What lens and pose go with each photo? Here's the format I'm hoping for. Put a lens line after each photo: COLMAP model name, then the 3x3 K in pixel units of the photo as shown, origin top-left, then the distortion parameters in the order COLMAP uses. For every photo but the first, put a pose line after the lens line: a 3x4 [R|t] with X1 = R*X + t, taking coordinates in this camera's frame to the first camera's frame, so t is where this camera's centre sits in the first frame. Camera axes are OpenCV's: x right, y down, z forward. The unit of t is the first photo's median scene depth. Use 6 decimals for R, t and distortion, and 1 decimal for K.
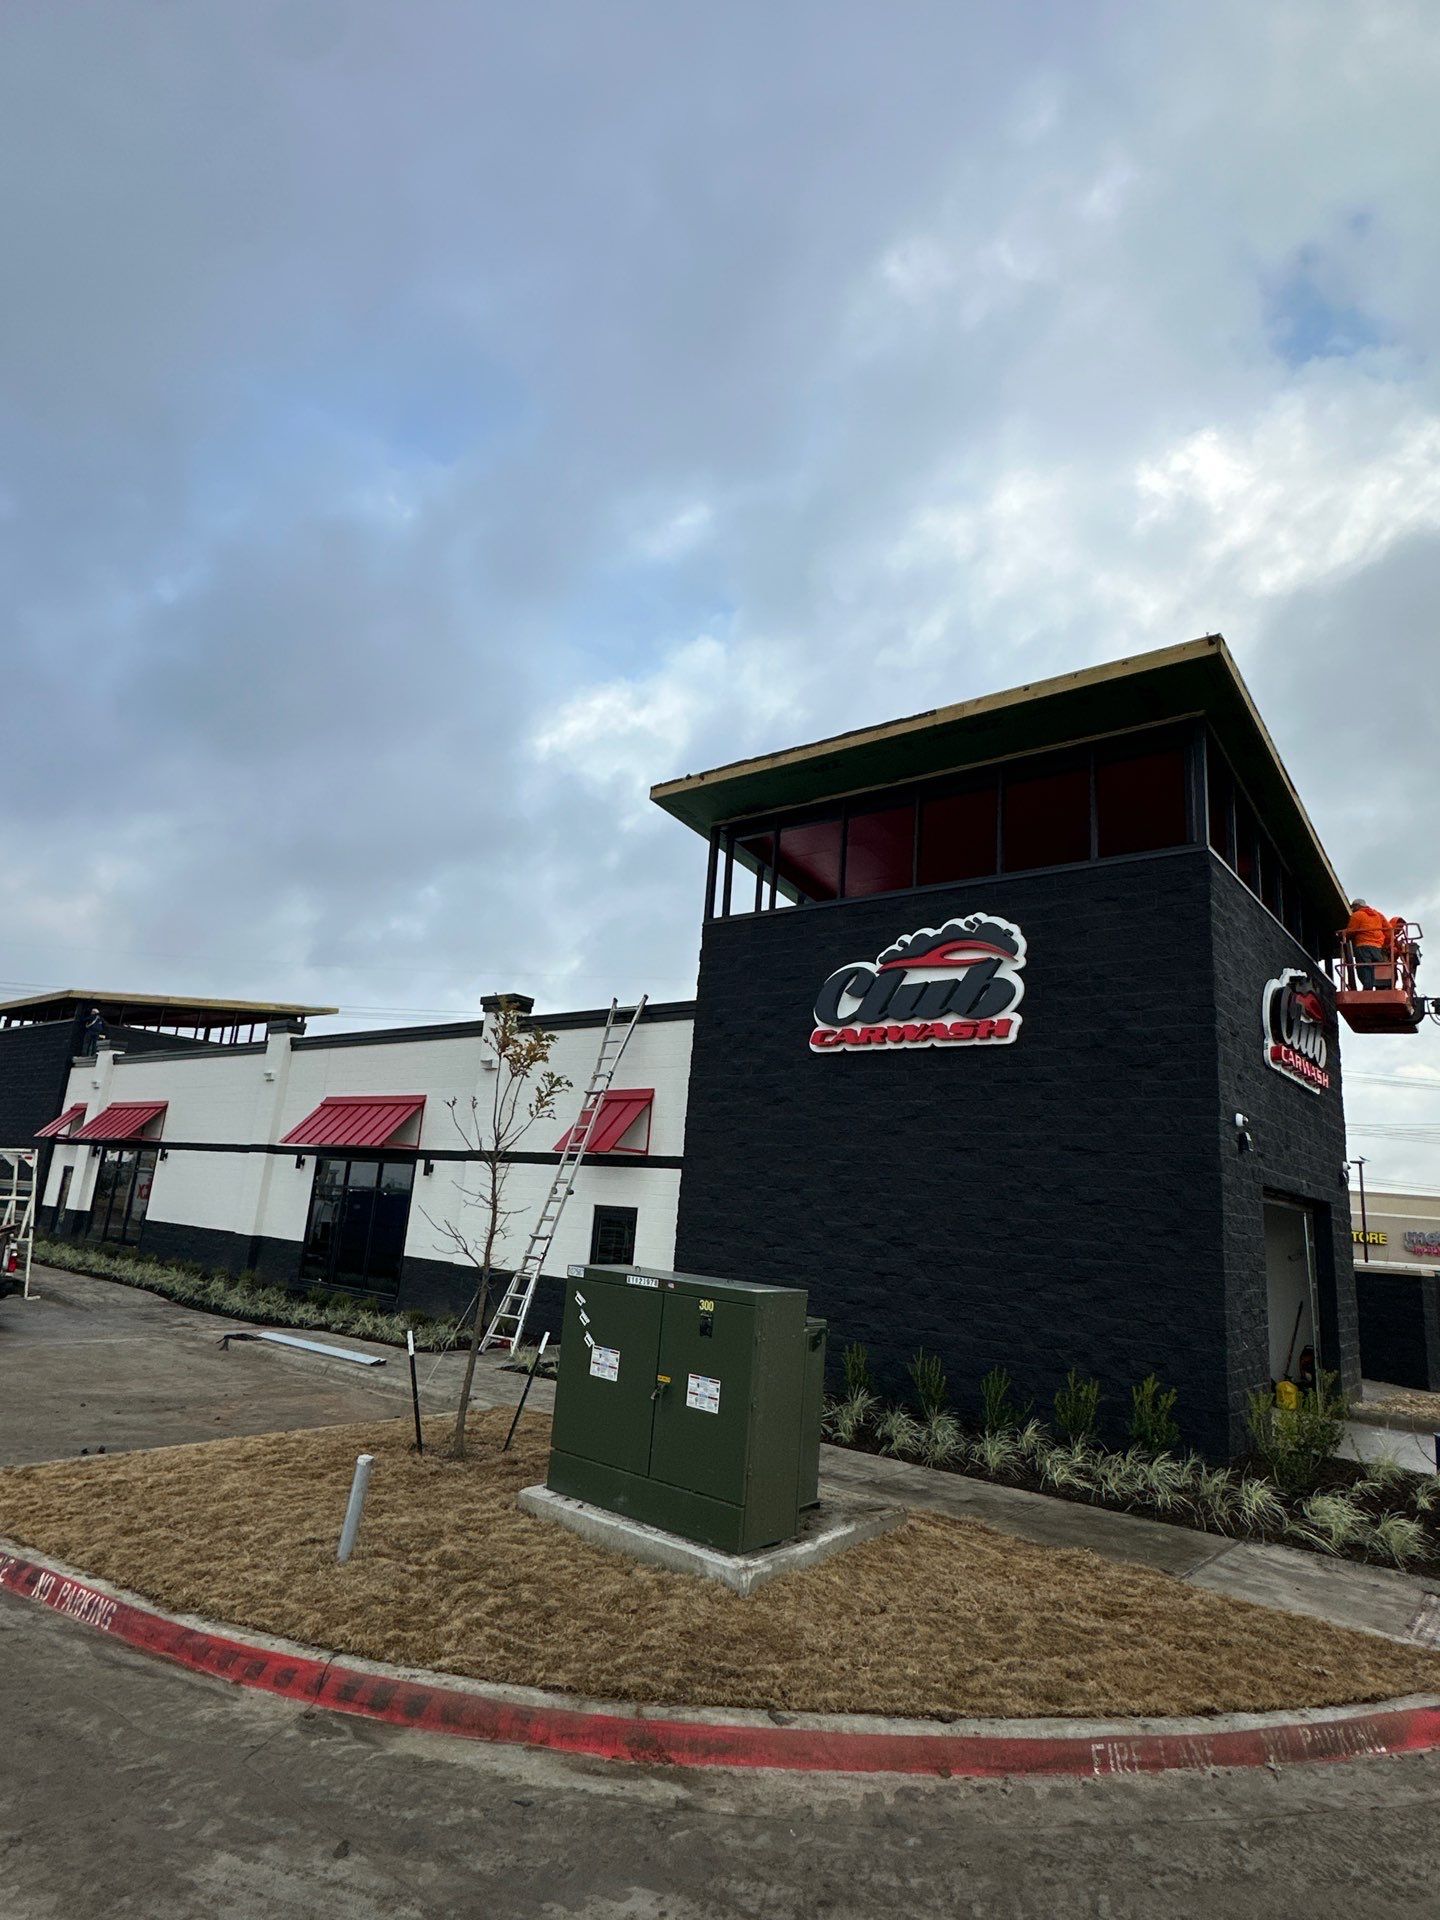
lens RADIAL K [[1060.2, 0, 720.0], [0, 1060.2, 960.0], [0, 0, 1]] dist [-0.002134, -0.000884]
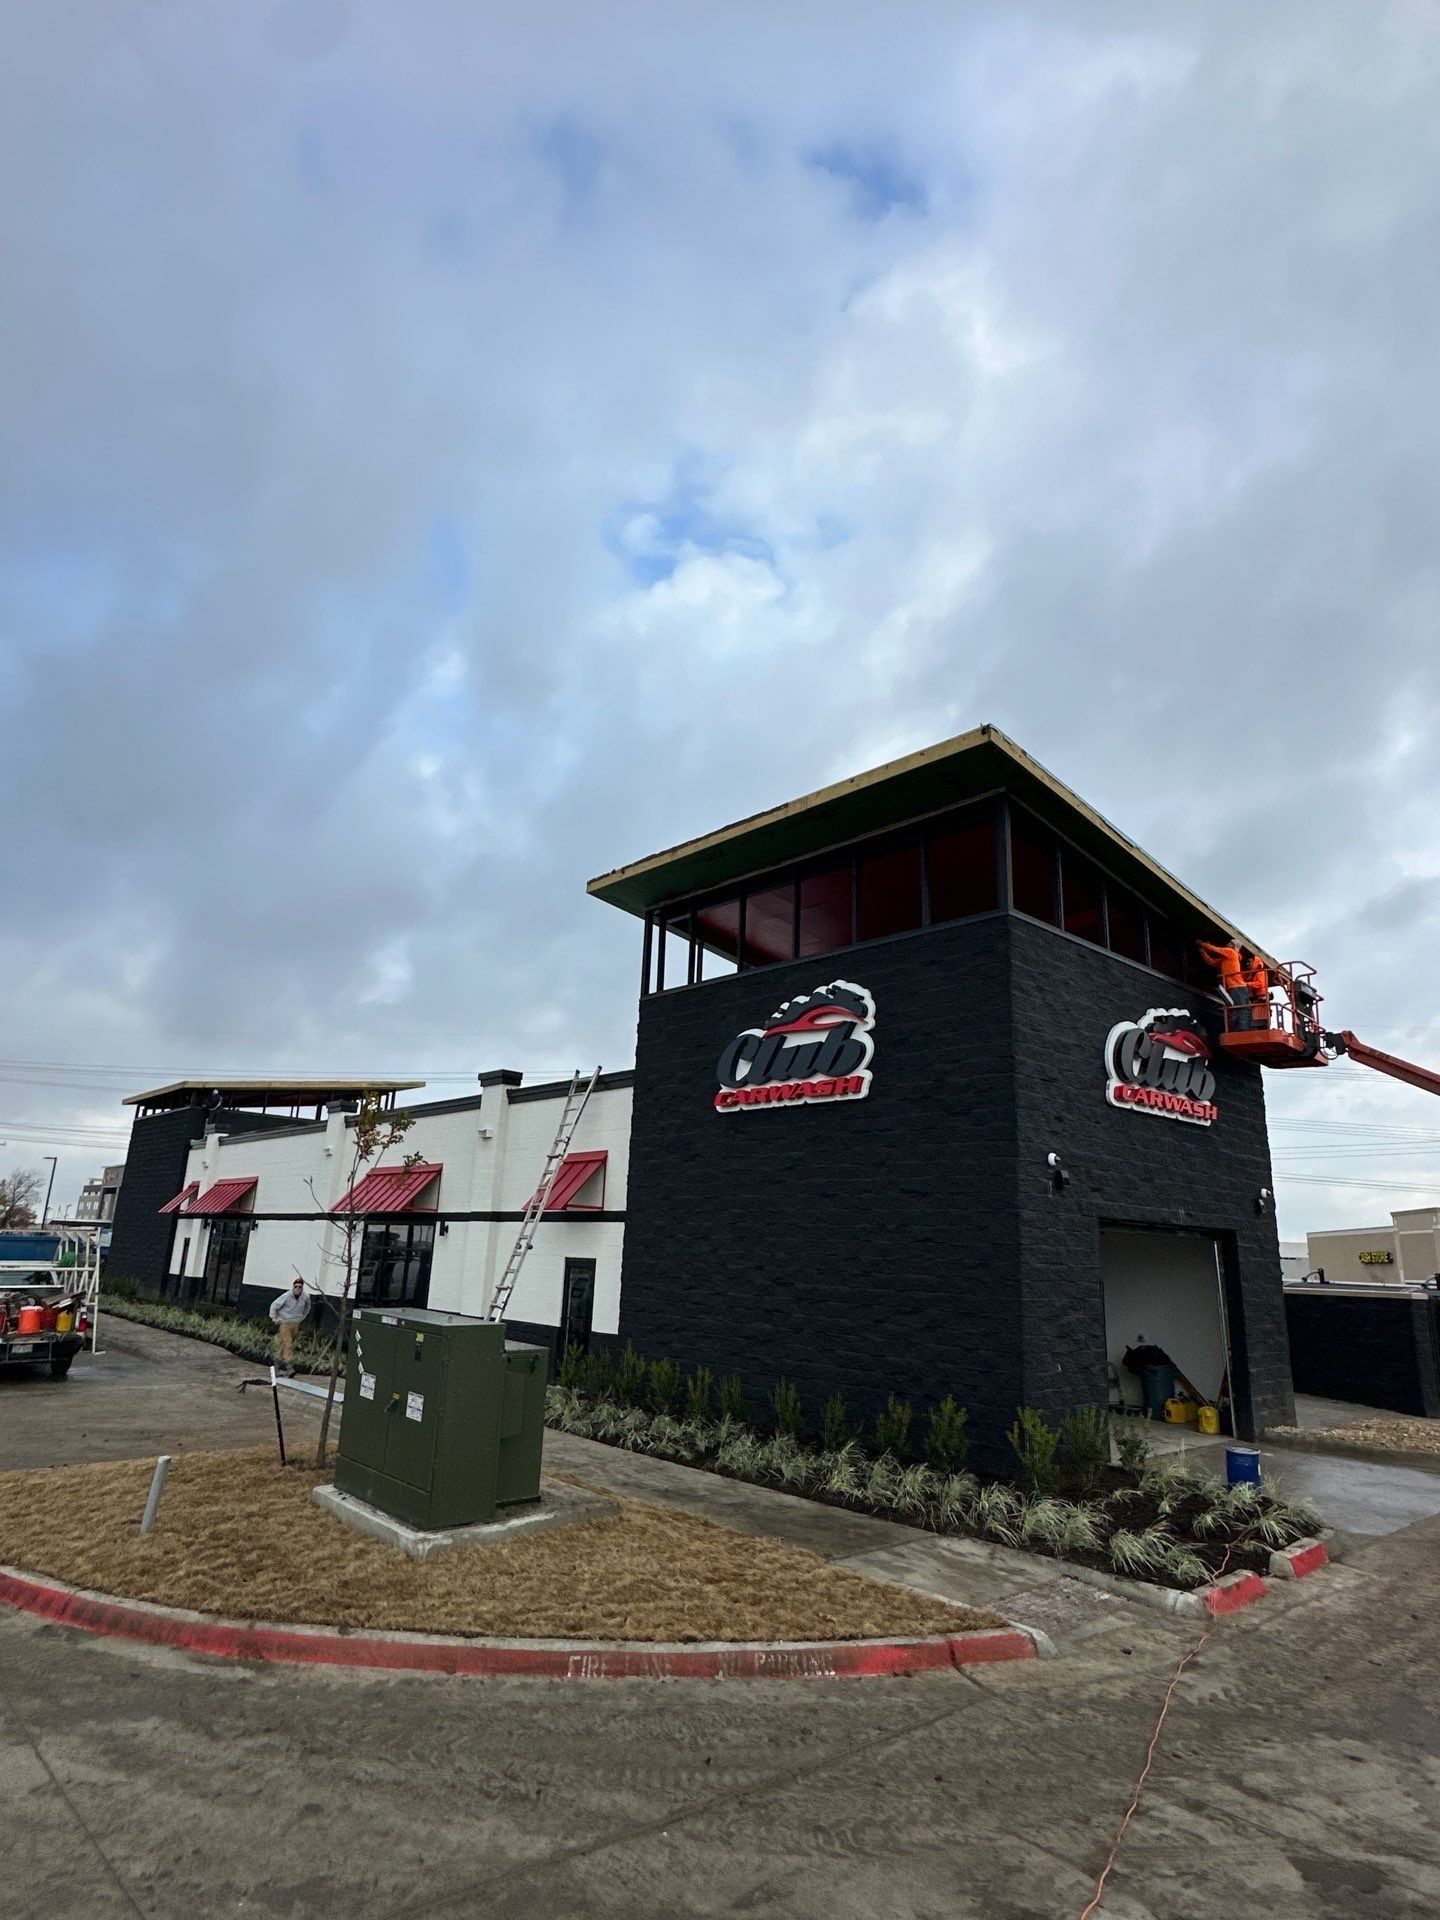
lens RADIAL K [[1060.2, 0, 720.0], [0, 1060.2, 960.0], [0, 0, 1]] dist [-0.002134, -0.000884]
pose [[0.988048, -0.073972, -0.135241, 0.284550], [0.068284, 0.996594, -0.046229, -0.023673], [0.138200, 0.036441, 0.989734, -0.122488]]
